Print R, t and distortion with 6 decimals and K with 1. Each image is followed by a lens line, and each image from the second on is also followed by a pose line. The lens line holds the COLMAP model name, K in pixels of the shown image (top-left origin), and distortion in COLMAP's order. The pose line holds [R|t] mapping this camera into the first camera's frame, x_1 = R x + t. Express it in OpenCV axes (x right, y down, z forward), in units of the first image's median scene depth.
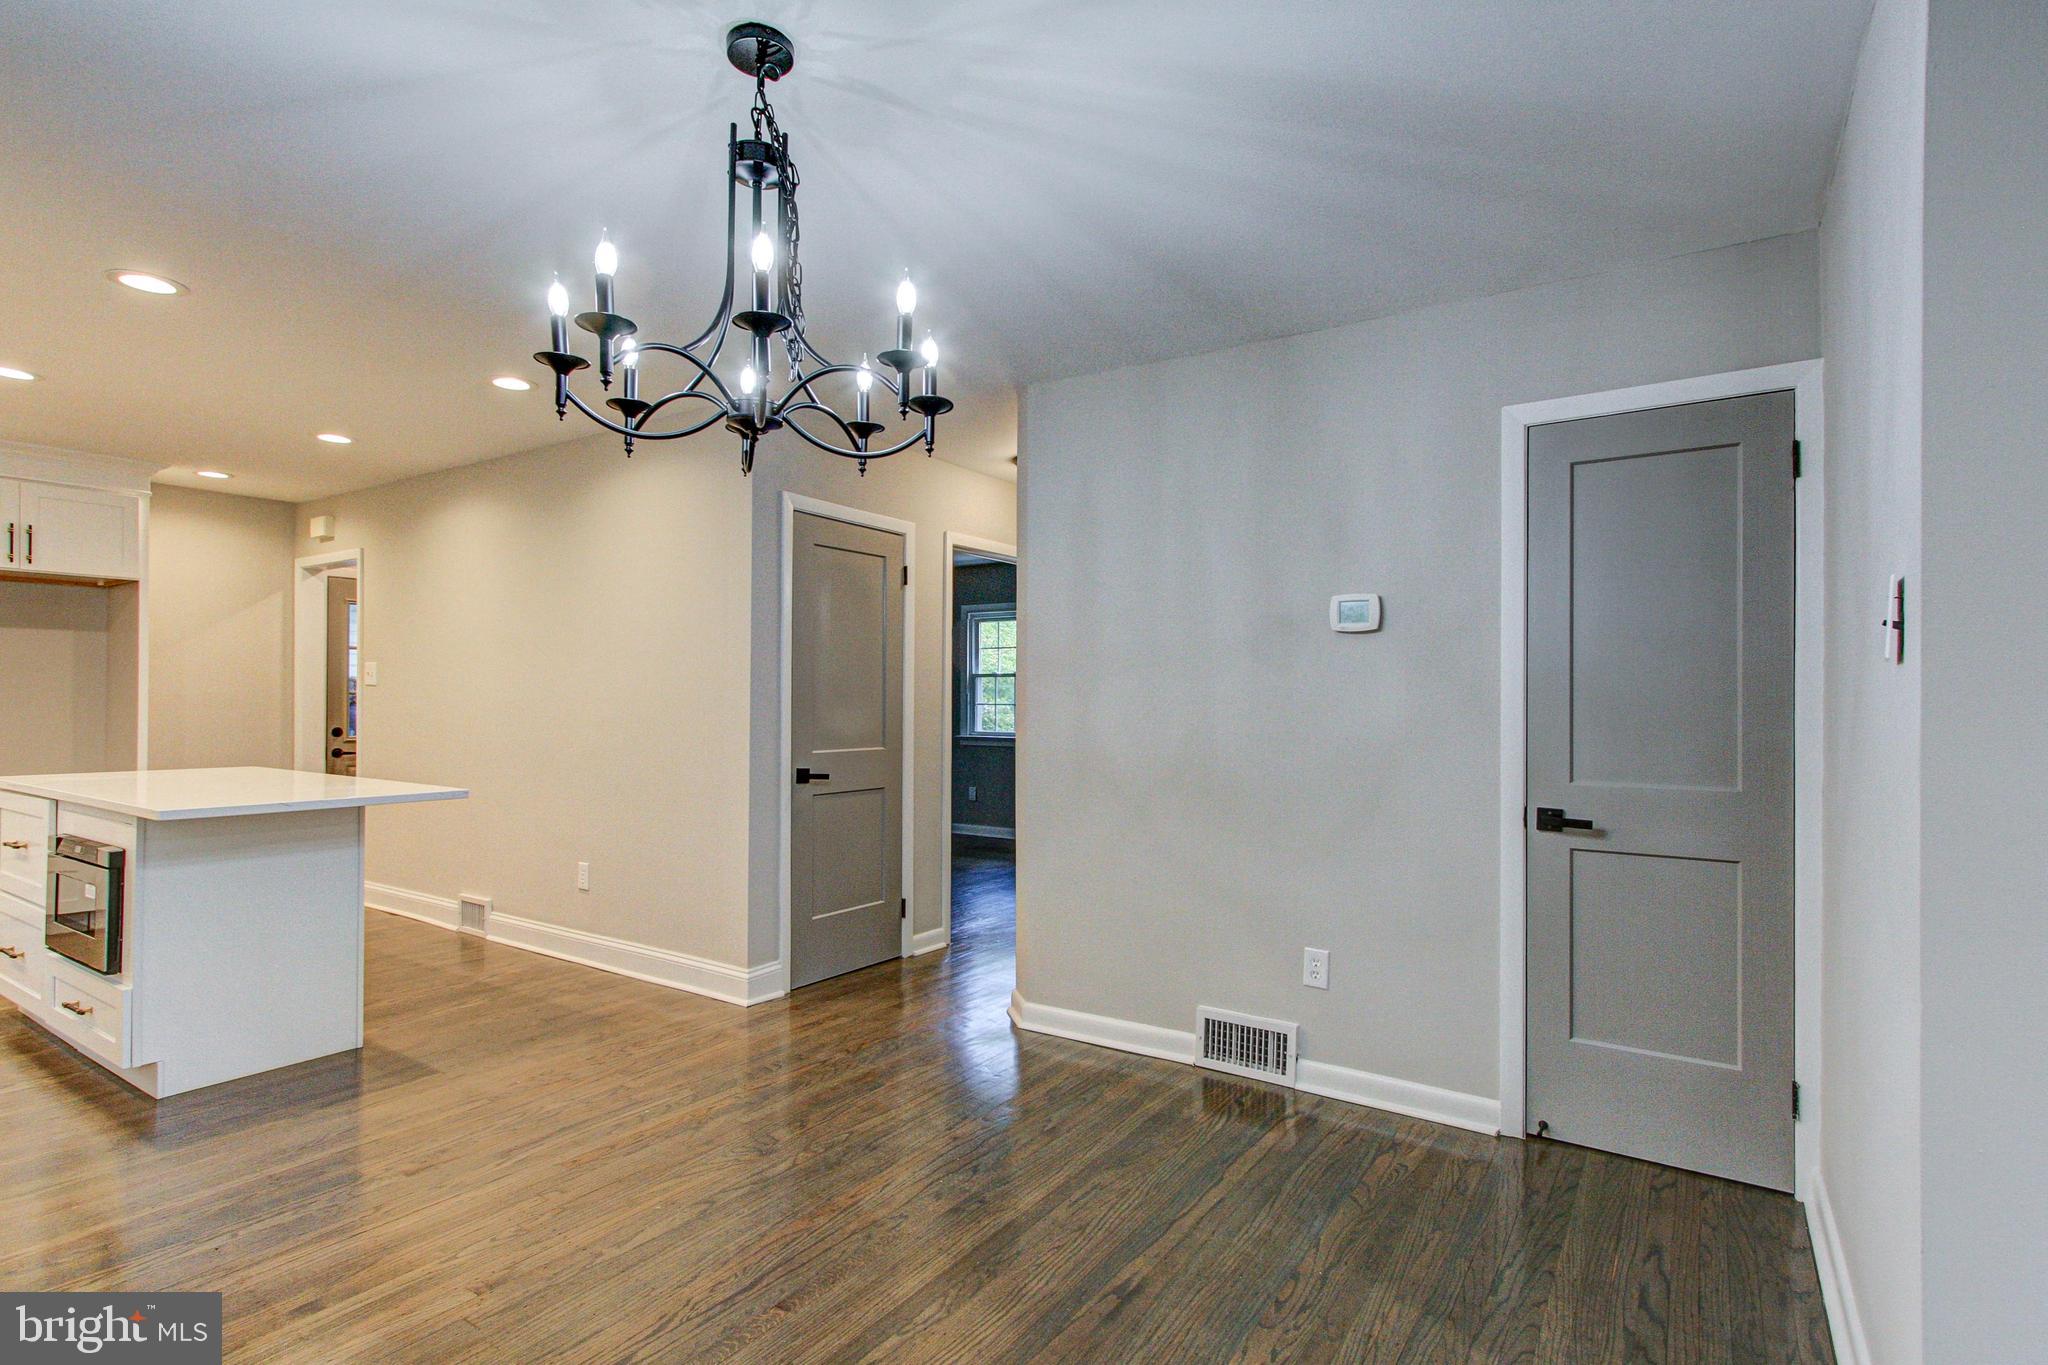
lens RADIAL K [[992.2, 0, 1023.0], [0, 992.2, 695.7], [0, 0, 1]] dist [0.001010, 0.000718]
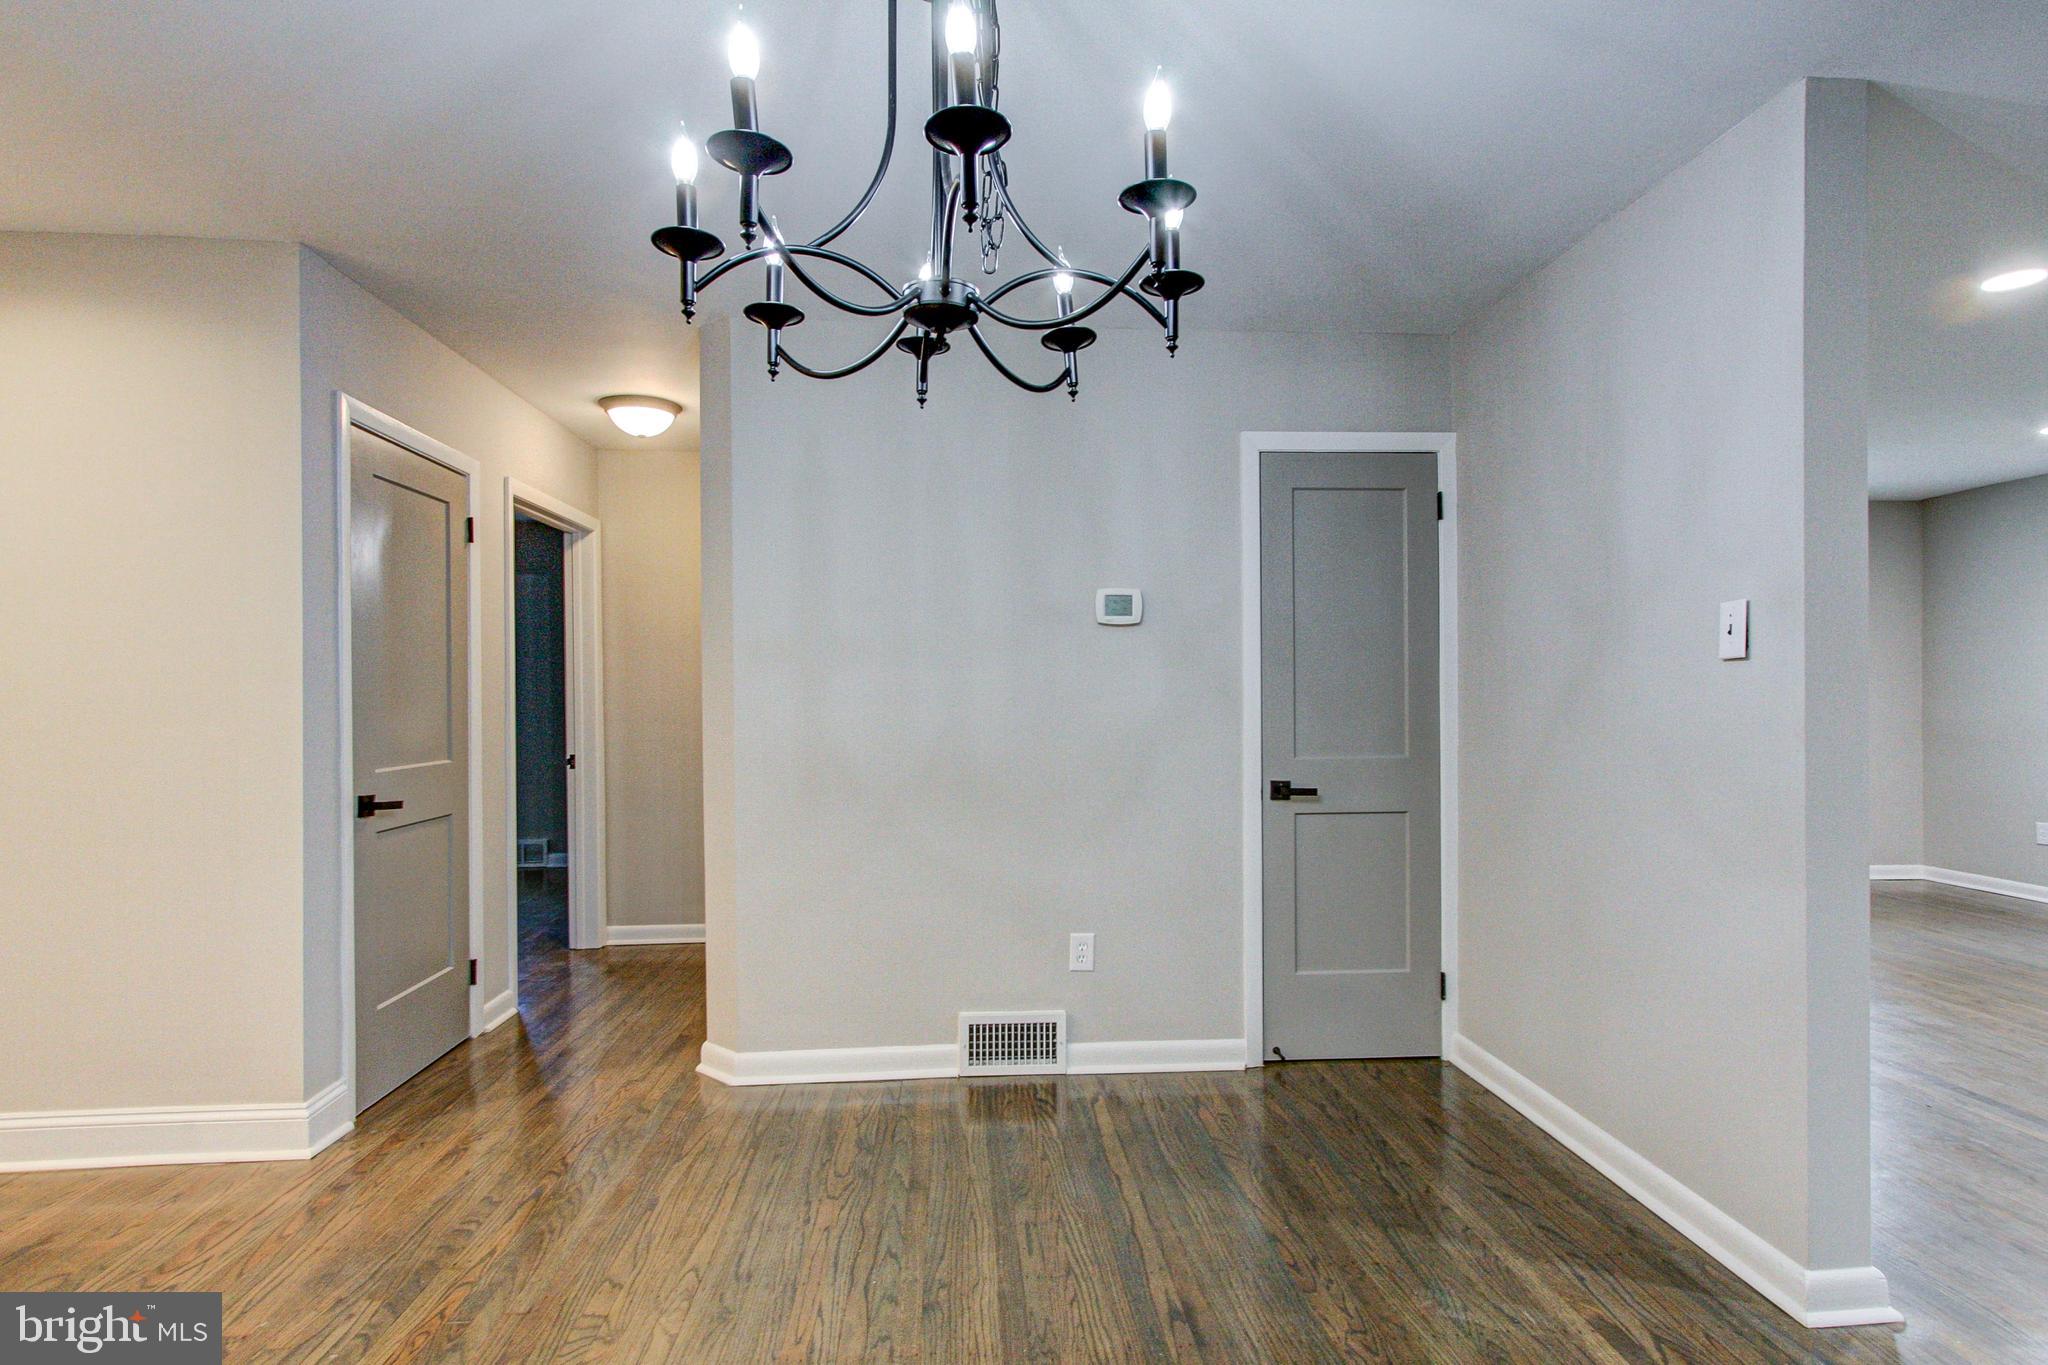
lens RADIAL K [[1010.9, 0, 1022.9], [0, 1010.9, 694.3], [0, 0, 1]] dist [-0.013111, 0.018855]
pose [[0.790461, -0.011342, 0.612407, -0.386870], [0.006402, 0.999927, 0.010256, -0.002637], [-0.612479, -0.004186, 0.790476, 0.212980]]
